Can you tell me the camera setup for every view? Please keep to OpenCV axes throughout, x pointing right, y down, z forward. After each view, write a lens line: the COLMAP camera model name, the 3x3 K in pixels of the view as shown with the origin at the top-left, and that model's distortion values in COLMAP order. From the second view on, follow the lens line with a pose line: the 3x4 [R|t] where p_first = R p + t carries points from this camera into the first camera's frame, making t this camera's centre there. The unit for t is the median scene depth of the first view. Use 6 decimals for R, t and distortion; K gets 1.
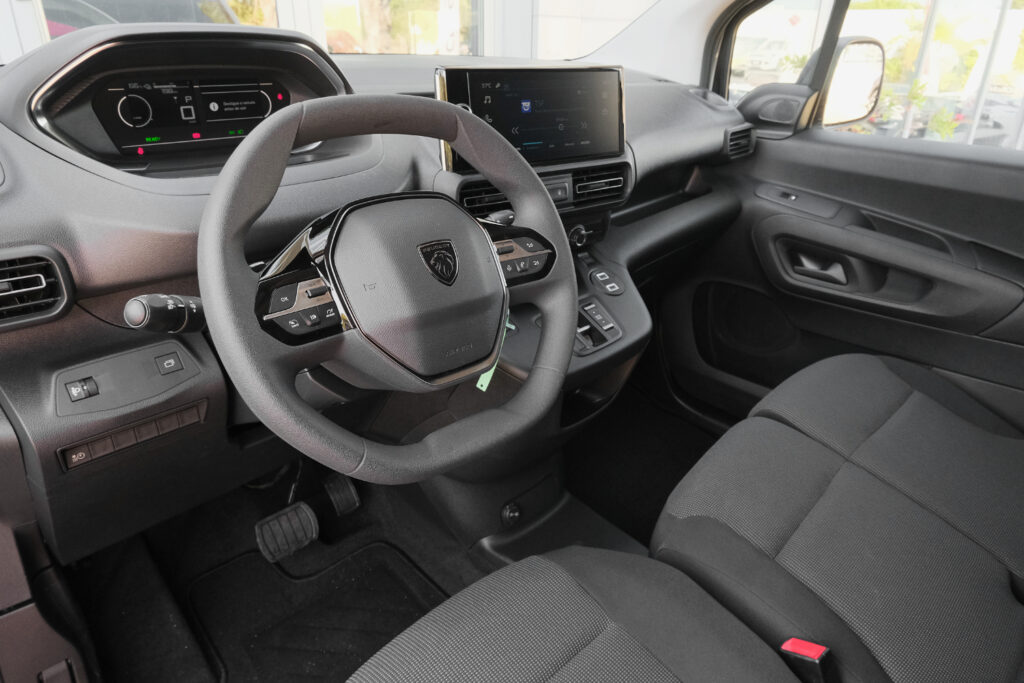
lens RADIAL K [[650.3, 0, 506.0], [0, 650.3, 335.9], [0, 0, 1]] dist [-0.008382, -0.001150]
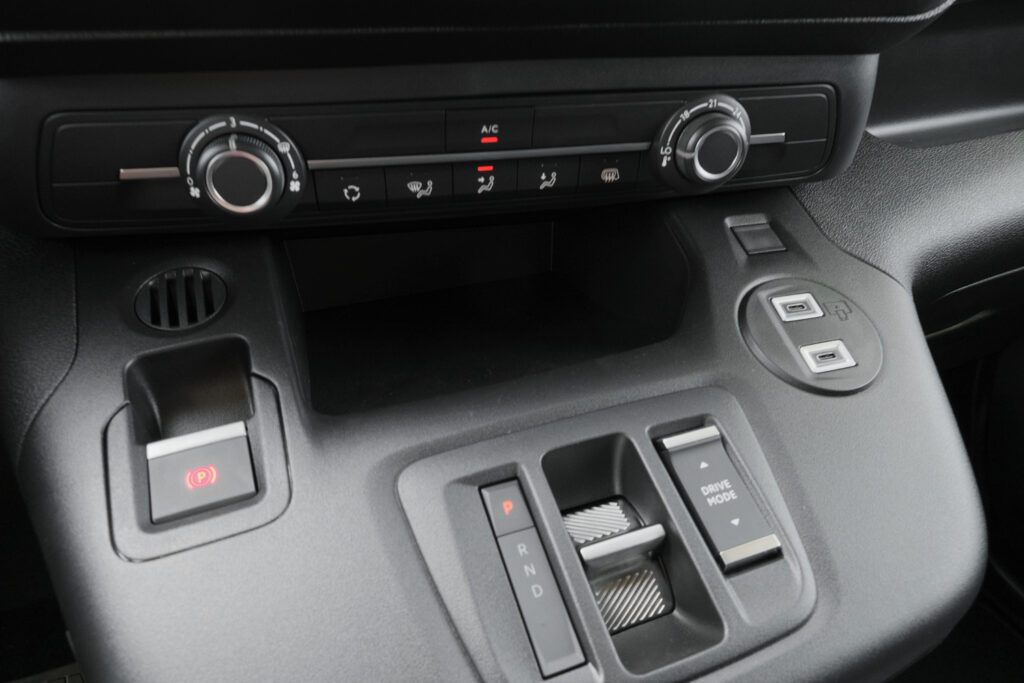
lens RADIAL K [[650.3, 0, 516.6], [0, 650.3, 339.5], [0, 0, 1]] dist [-0.008382, -0.001150]
pose [[0.920950, 0.162353, -0.354250, 0.135035], [-0.144831, 0.986562, 0.075624, -0.079933], [0.361767, -0.018340, 0.932088, 0.691443]]
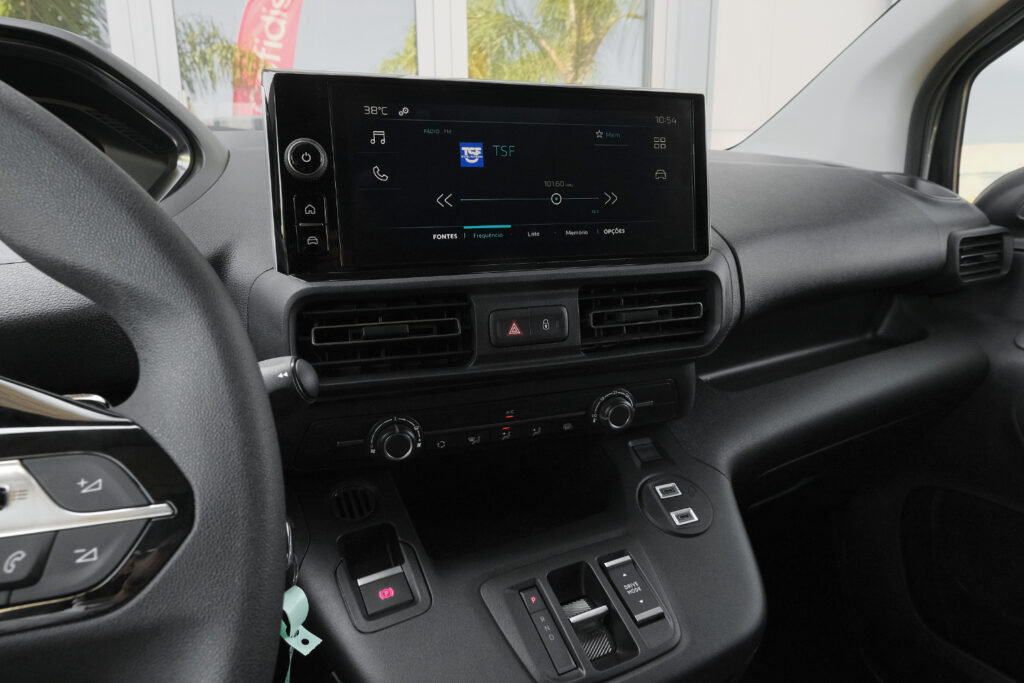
lens RADIAL K [[650.3, 0, 513.2], [0, 650.3, 337.7], [0, 0, 1]] dist [-0.008382, -0.001150]
pose [[0.953637, 0.043507, -0.297797, 0.173859], [-0.102319, 0.977424, -0.184859, -0.099415], [0.283031, 0.206759, 0.936560, 0.451339]]
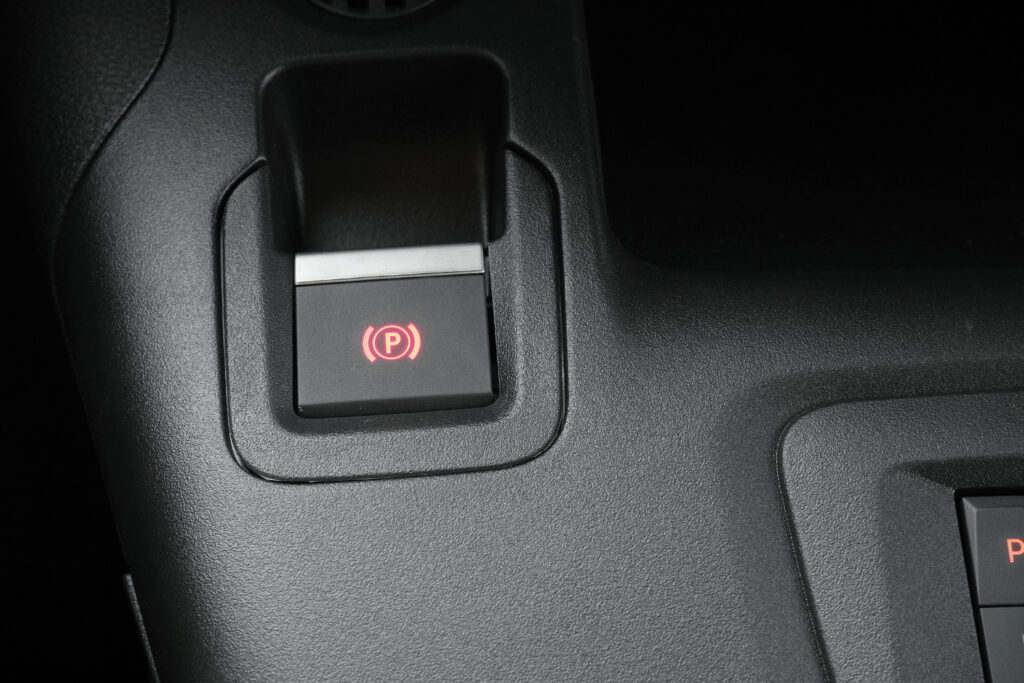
lens RADIAL K [[1777.3, 0, 512.3], [0, 1777.3, 340.8], [0, 0, 1]] dist [0.036642, 0.000000]
pose [[0.745569, 0.397156, -0.535159, 0.138583], [-0.278133, 0.915181, 0.291693, -0.092011], [0.605615, -0.068632, 0.792793, 0.641939]]
